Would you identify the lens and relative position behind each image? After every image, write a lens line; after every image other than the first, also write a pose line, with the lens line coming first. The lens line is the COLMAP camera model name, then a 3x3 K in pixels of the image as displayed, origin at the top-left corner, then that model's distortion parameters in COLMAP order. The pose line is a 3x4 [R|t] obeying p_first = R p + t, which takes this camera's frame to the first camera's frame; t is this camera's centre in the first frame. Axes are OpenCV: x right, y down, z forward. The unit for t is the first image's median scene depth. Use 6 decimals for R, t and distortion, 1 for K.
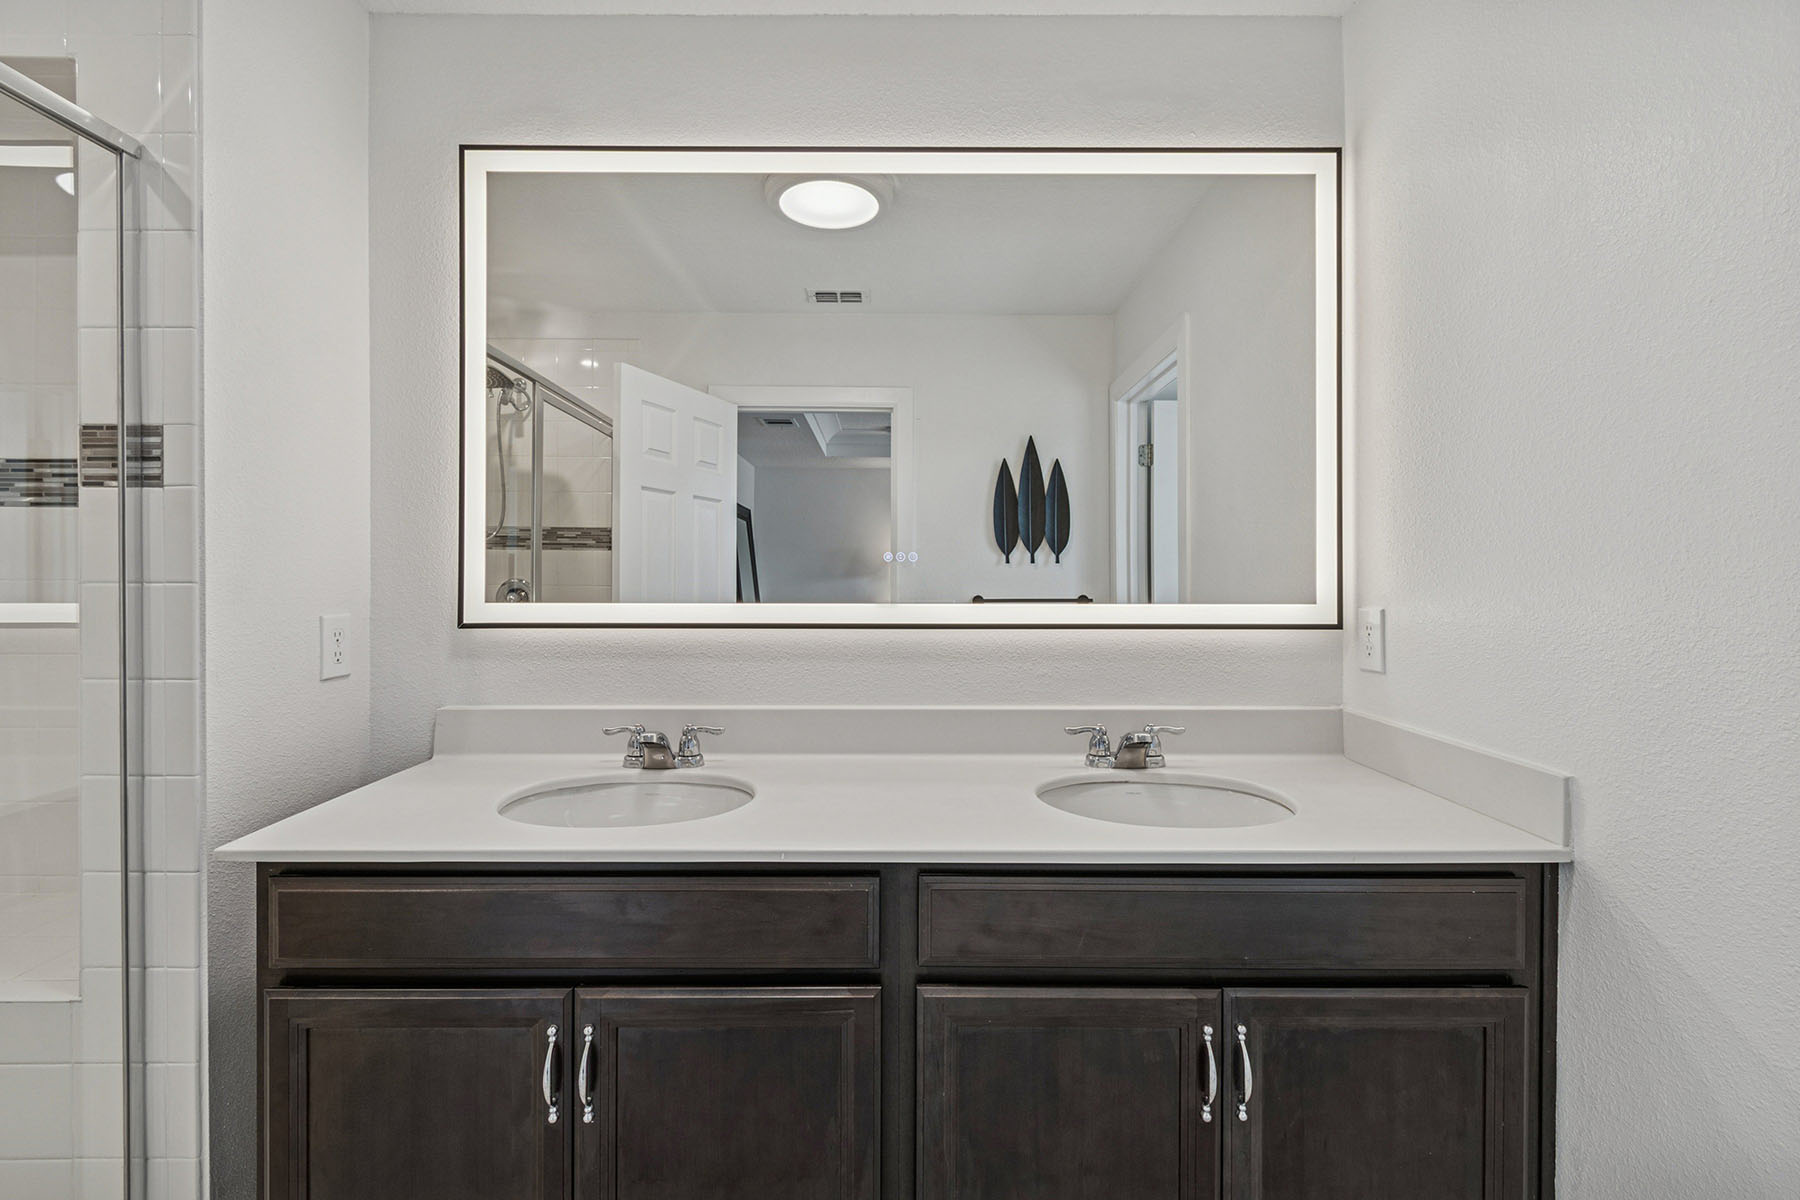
lens RADIAL K [[804.2, 0, 898.4], [0, 804.2, 574.5], [0, 0, 1]] dist [0.010603, -0.007376]
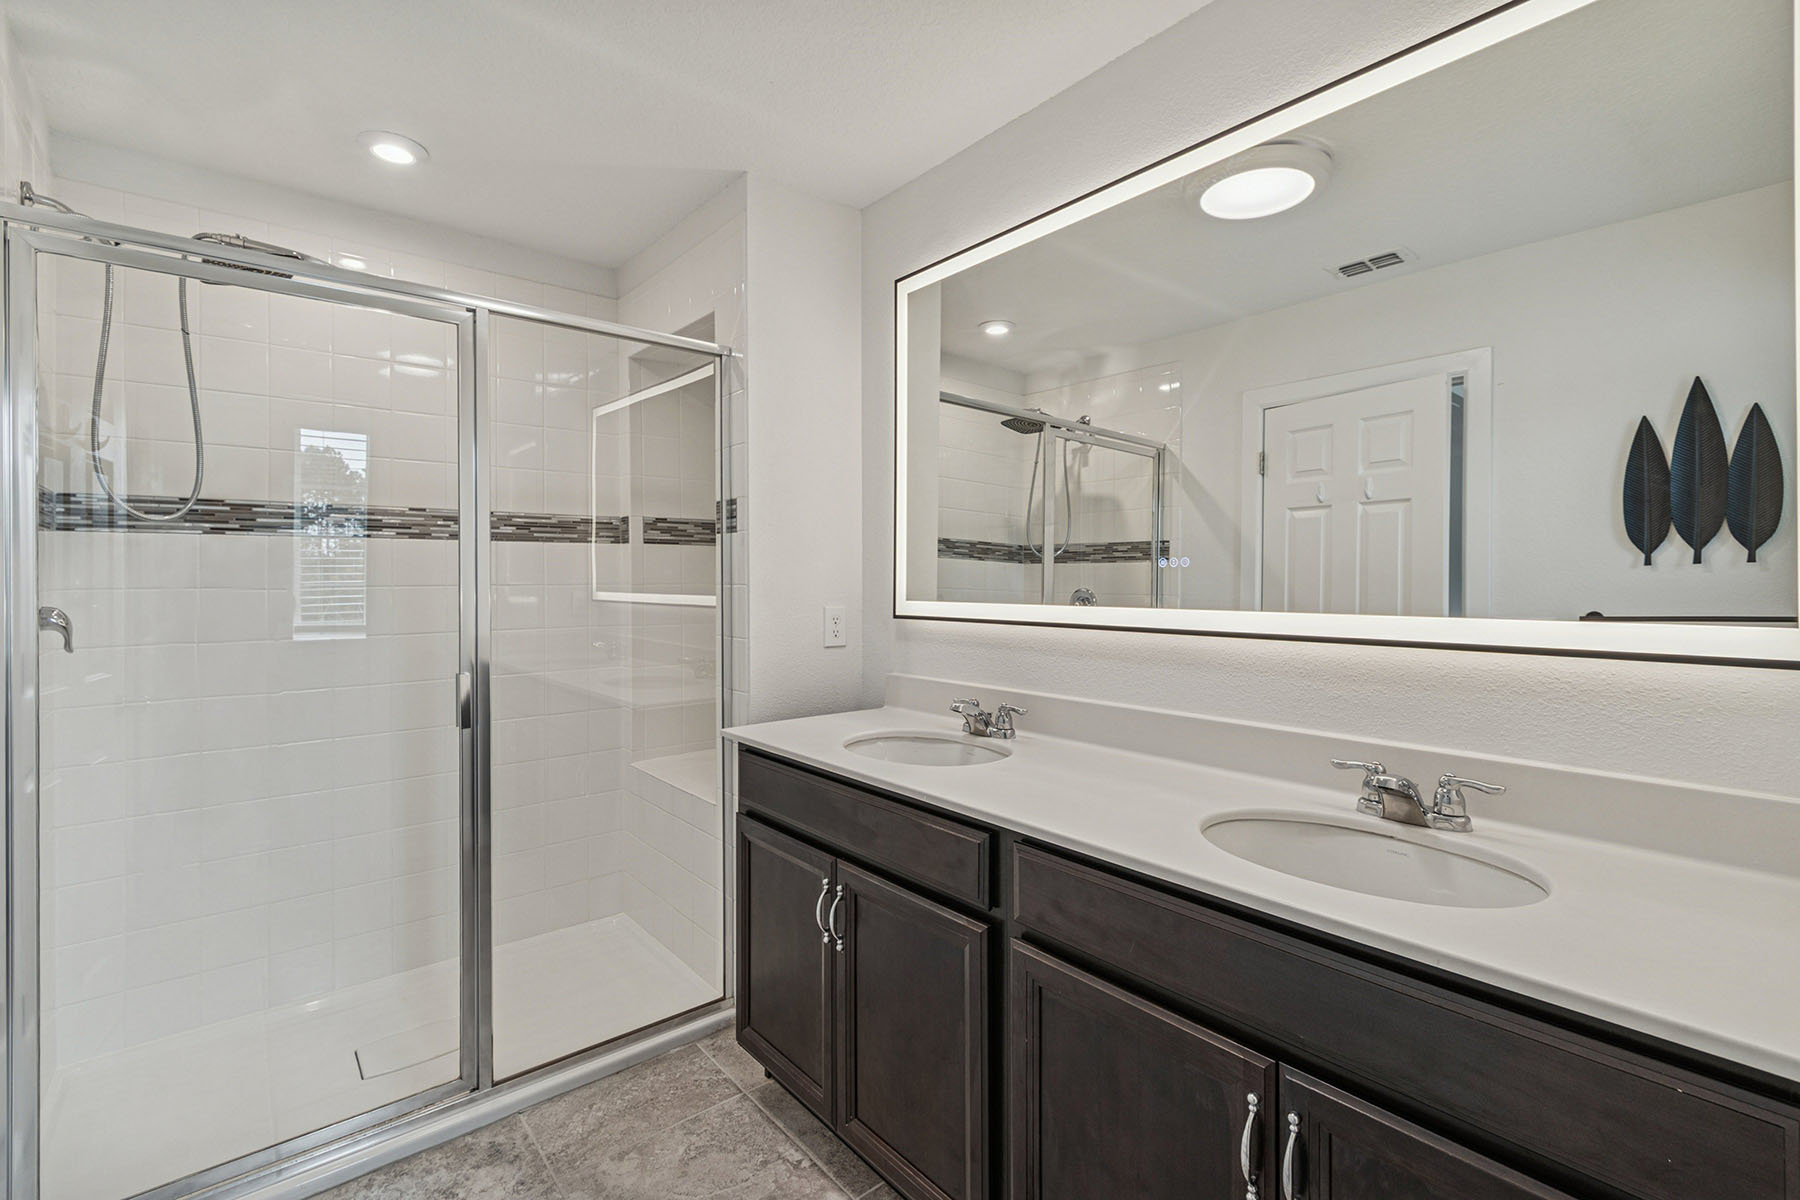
lens RADIAL K [[804.2, 0, 900.1], [0, 804.2, 584.2], [0, 0, 1]] dist [0.010603, -0.007376]
pose [[0.631408, -0.000682, -0.775450, 0.576001], [-0.001963, 0.999995, -0.002478, 0.009565], [0.775448, 0.003087, 0.631404, 0.110400]]
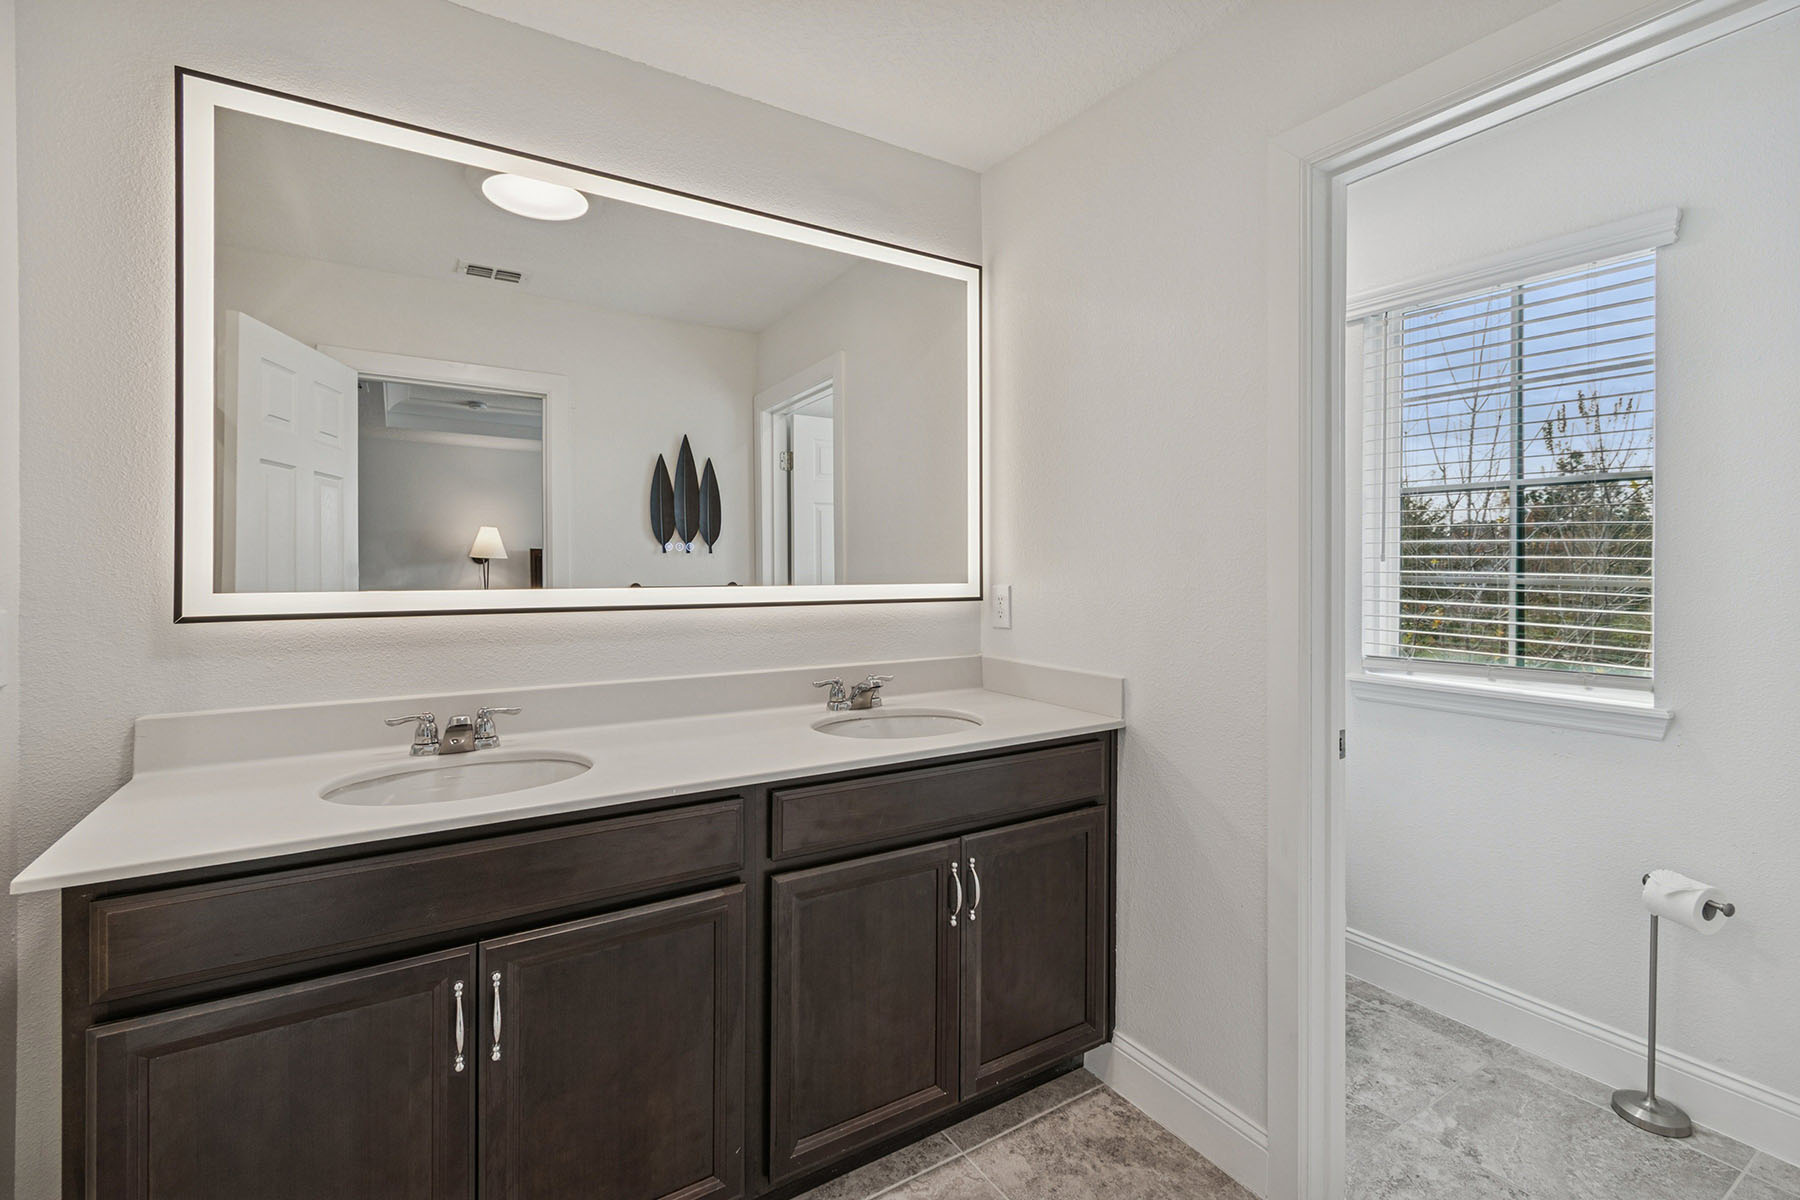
lens RADIAL K [[804.2, 0, 903.7], [0, 804.2, 567.2], [0, 0, 1]] dist [0.010603, -0.007376]
pose [[0.848075, -0.001503, 0.529874, -0.345883], [-0.000614, 0.999993, 0.003818, 0.003024], [-0.529876, -0.003563, 0.848068, -0.155065]]
